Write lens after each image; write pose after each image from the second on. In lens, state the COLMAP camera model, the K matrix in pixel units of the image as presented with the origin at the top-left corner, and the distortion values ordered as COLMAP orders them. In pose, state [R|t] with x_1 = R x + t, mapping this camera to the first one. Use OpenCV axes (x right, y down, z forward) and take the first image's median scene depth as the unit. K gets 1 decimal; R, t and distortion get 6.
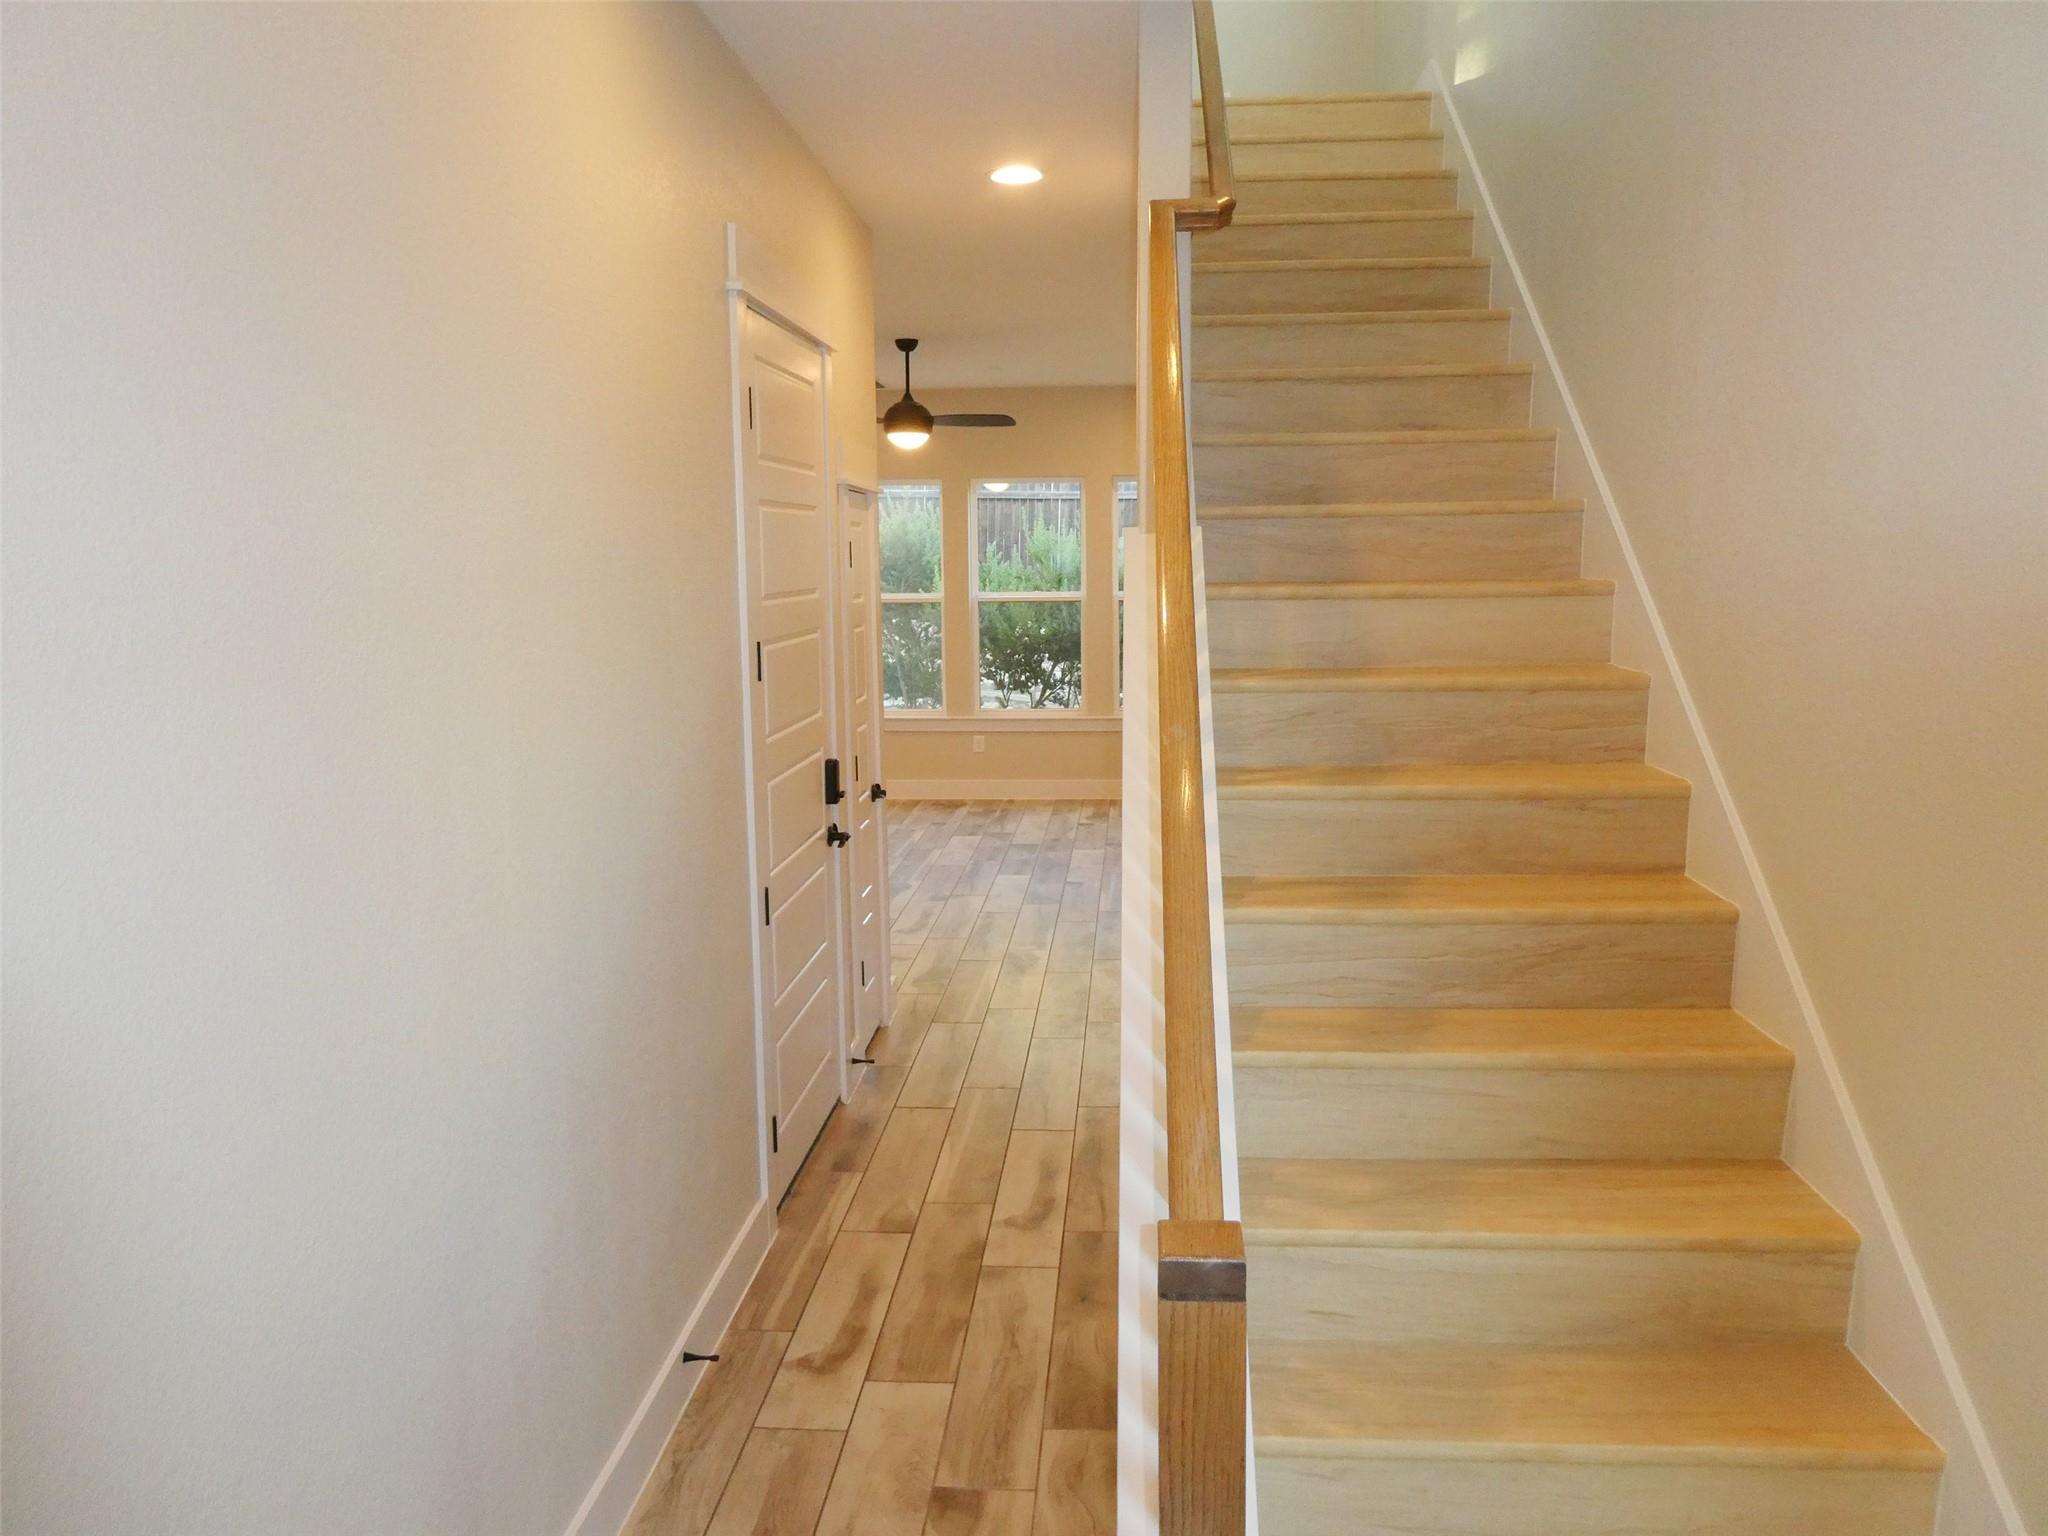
lens RADIAL K [[1413.3, 0, 1024.0], [0, 1413.3, 768.0], [0, 0, 1]] dist [-0.183933, 0.000571]
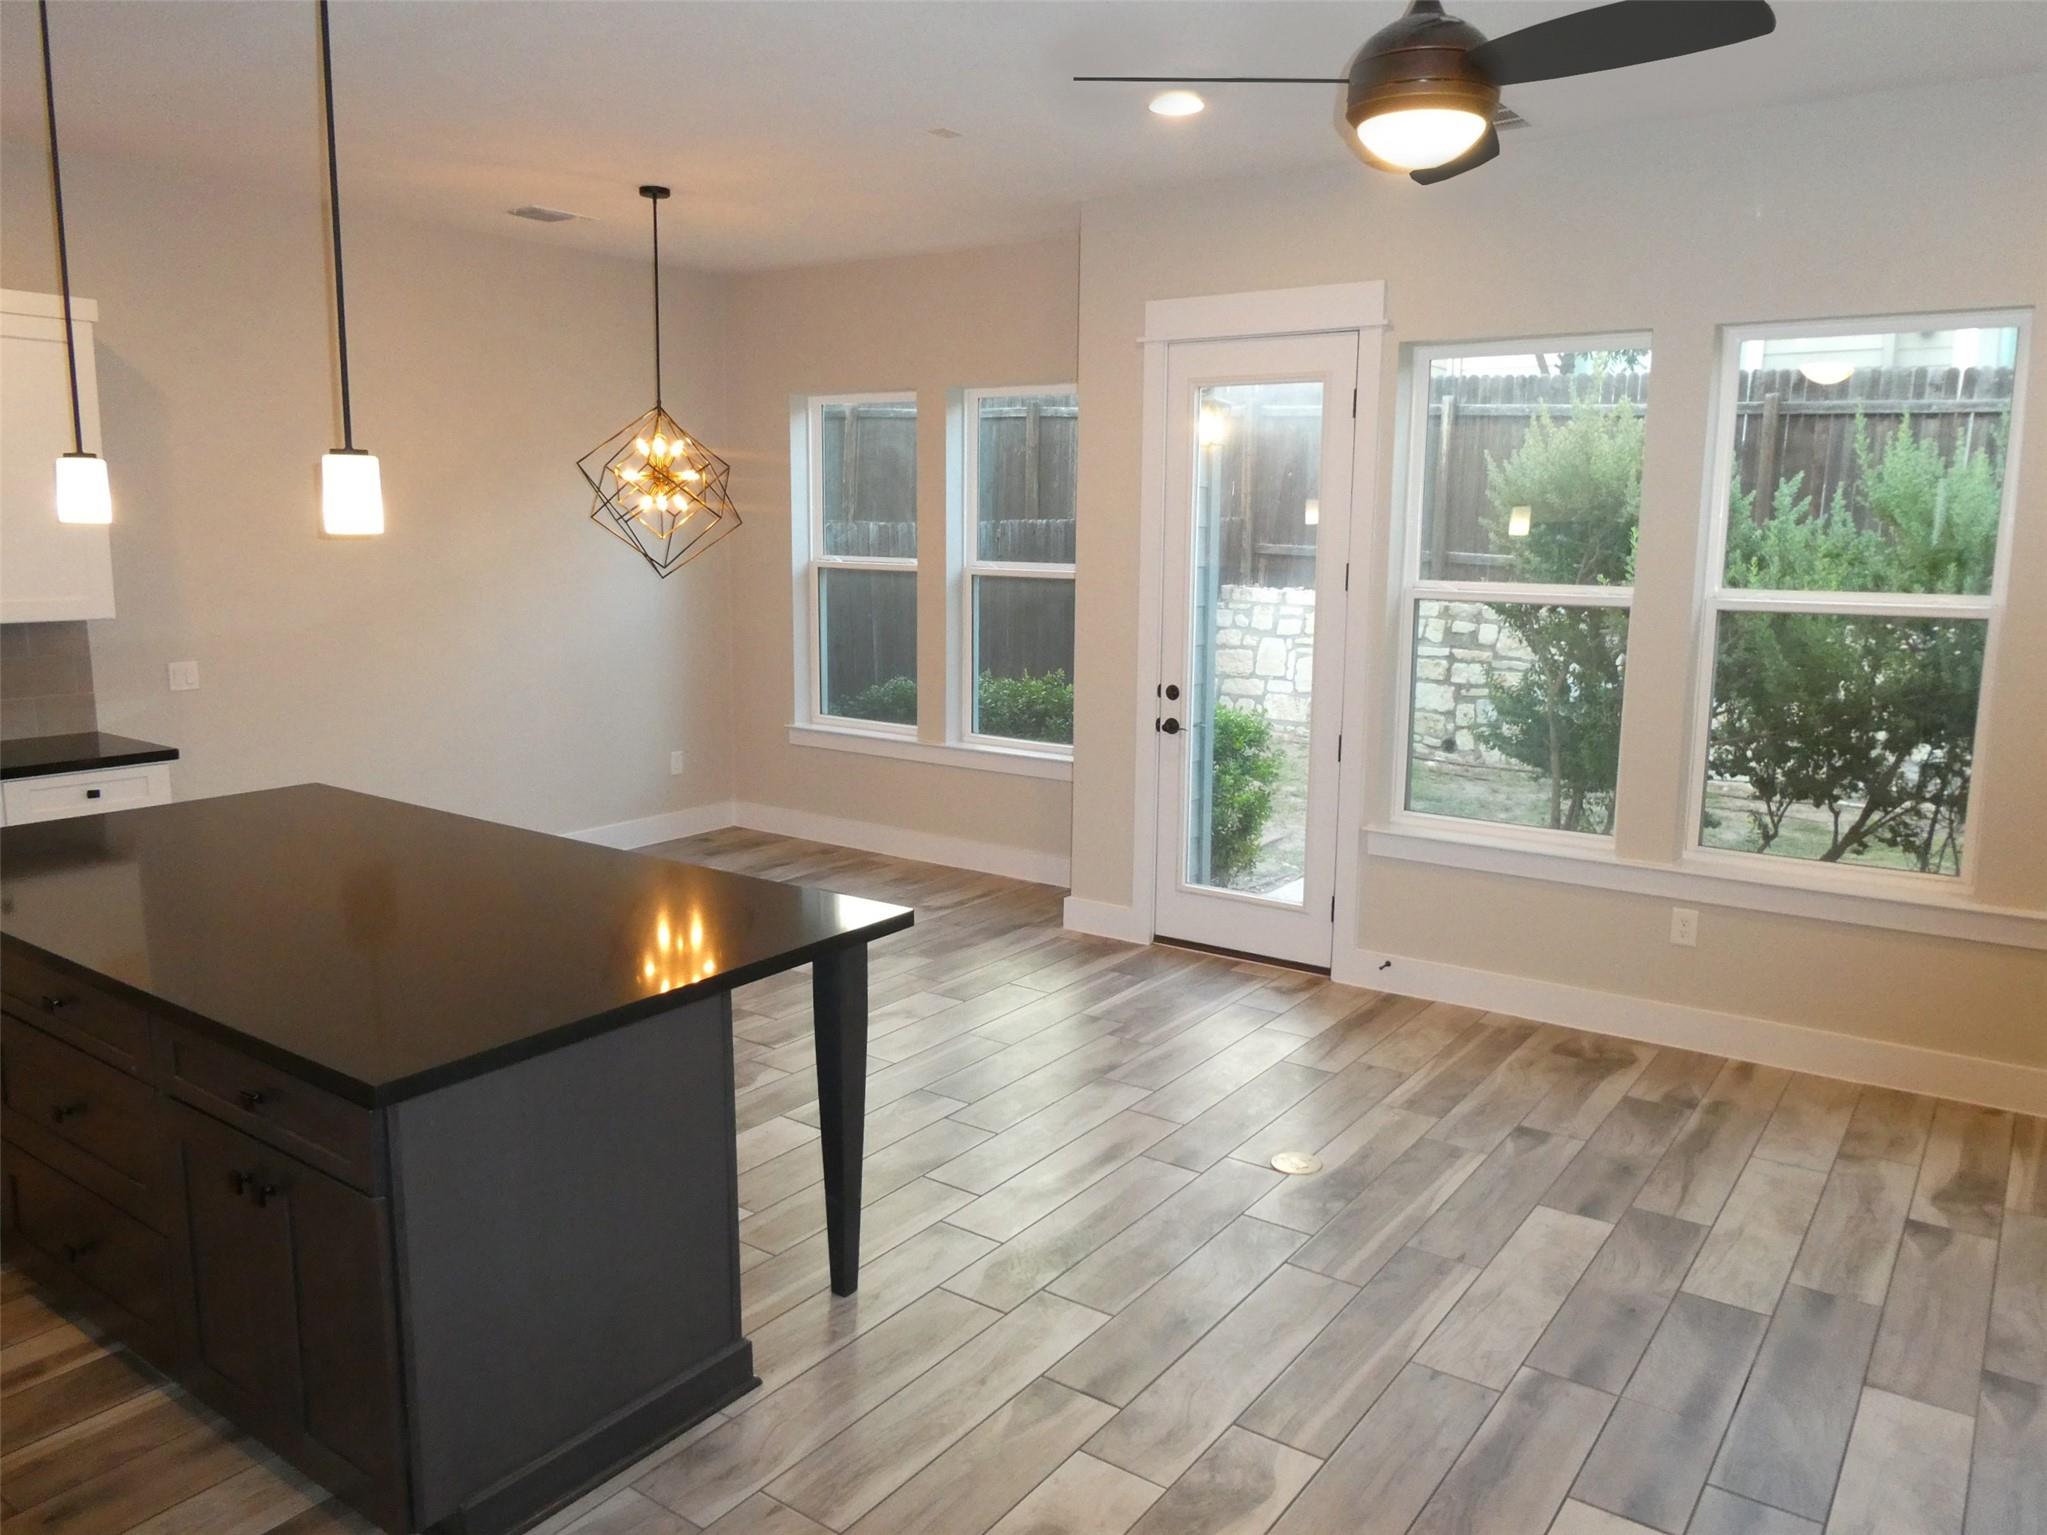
lens RADIAL K [[1474.3, 0, 1035.3], [0, 1474.3, 774.1], [0, 0, 1]] dist [-0.009557, 0.003856]
pose [[0.858855, 0.099384, -0.502484, 0.020407], [-0.085983, 0.995049, 0.049844, -0.067427], [0.504950, 0.000396, 0.863149, 0.464664]]
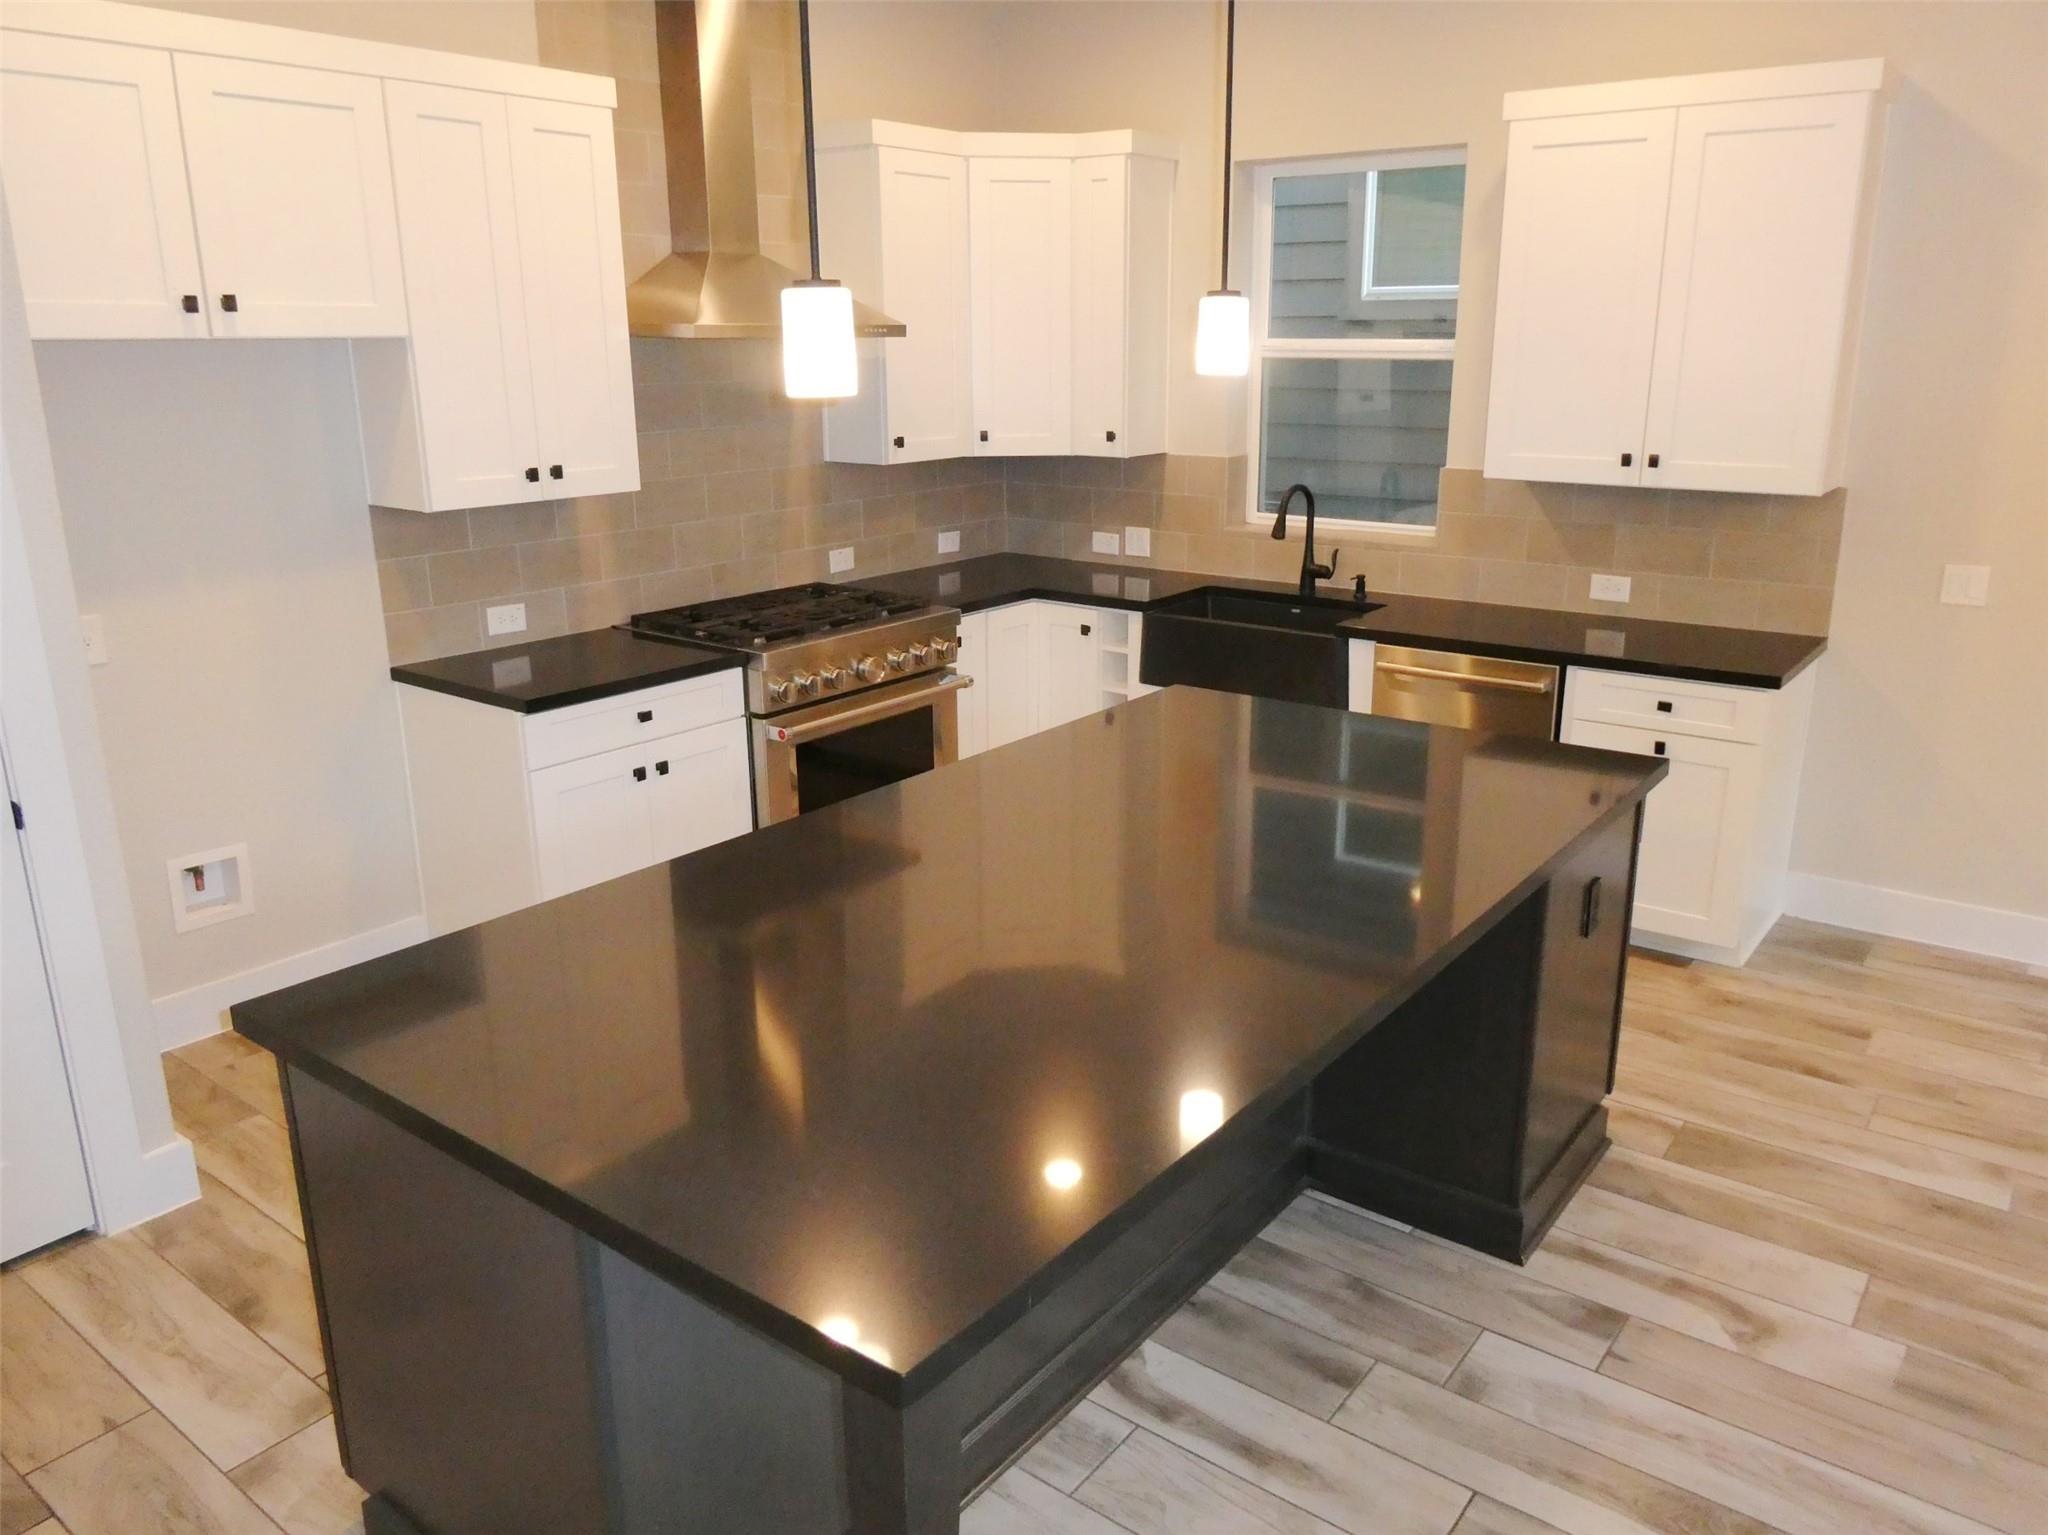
lens RADIAL K [[1475.0, 0, 1035.8], [0, 1475.0, 774.1], [0, 0, 1]] dist [-0.009557, 0.003856]
pose [[-0.542018, 0.244106, -0.804133, -0.066415], [-0.109338, 0.928264, 0.355486, -0.112898], [0.833224, 0.280602, -0.476446, 0.762534]]
